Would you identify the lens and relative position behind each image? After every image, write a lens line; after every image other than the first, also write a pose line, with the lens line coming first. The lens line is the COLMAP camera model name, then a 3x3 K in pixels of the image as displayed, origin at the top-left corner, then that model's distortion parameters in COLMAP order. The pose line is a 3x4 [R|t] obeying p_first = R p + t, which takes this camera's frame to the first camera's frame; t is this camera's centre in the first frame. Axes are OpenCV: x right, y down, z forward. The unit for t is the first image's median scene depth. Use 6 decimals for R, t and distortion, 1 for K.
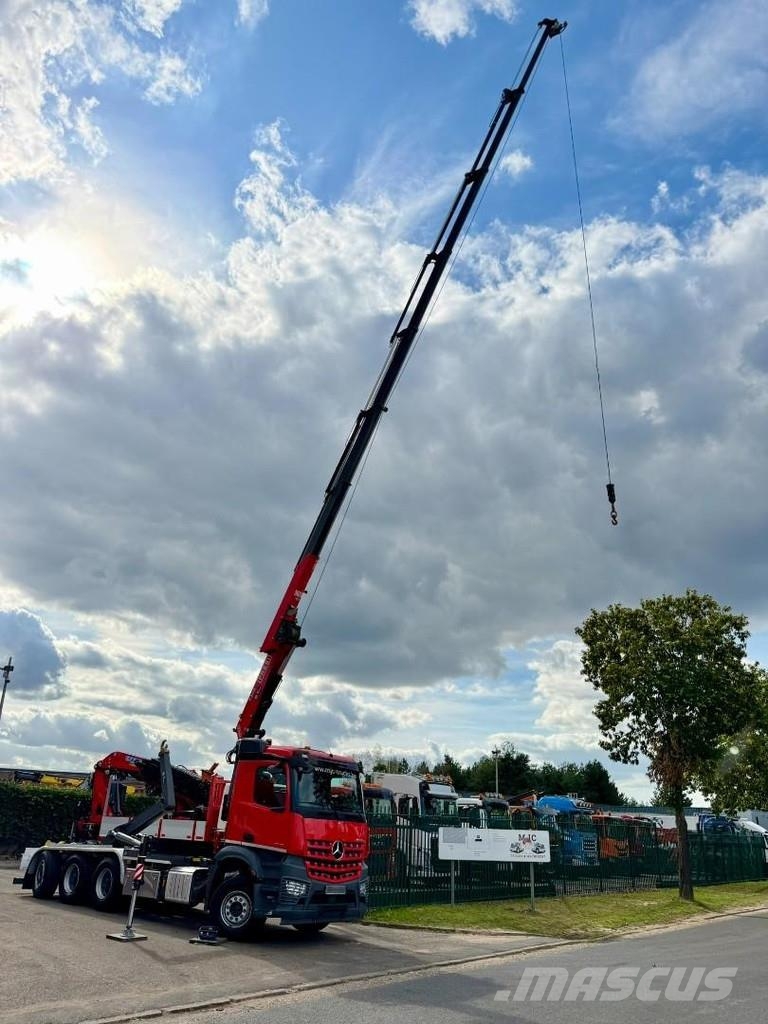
lens RADIAL K [[727.0, 0, 403.7], [0, 727.0, 513.2], [0, 0, 1]] dist [-0.008216, -0.000452]
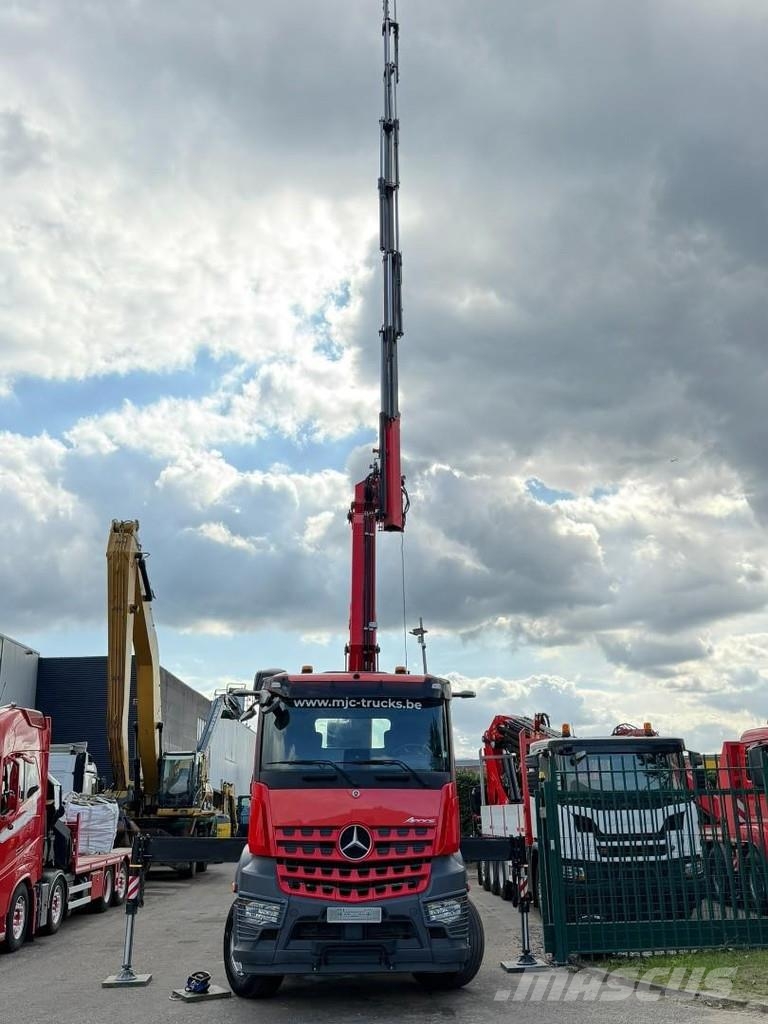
lens RADIAL K [[992.1, 0, 407.5], [0, 992.1, 512.9], [0, 0, 1]] dist [0.135895, -0.271053]
pose [[0.668864, -0.263031, -0.695296, 0.443014], [0.338306, 0.940546, -0.030364, 0.235187], [0.661944, -0.214913, 0.718082, 0.473835]]
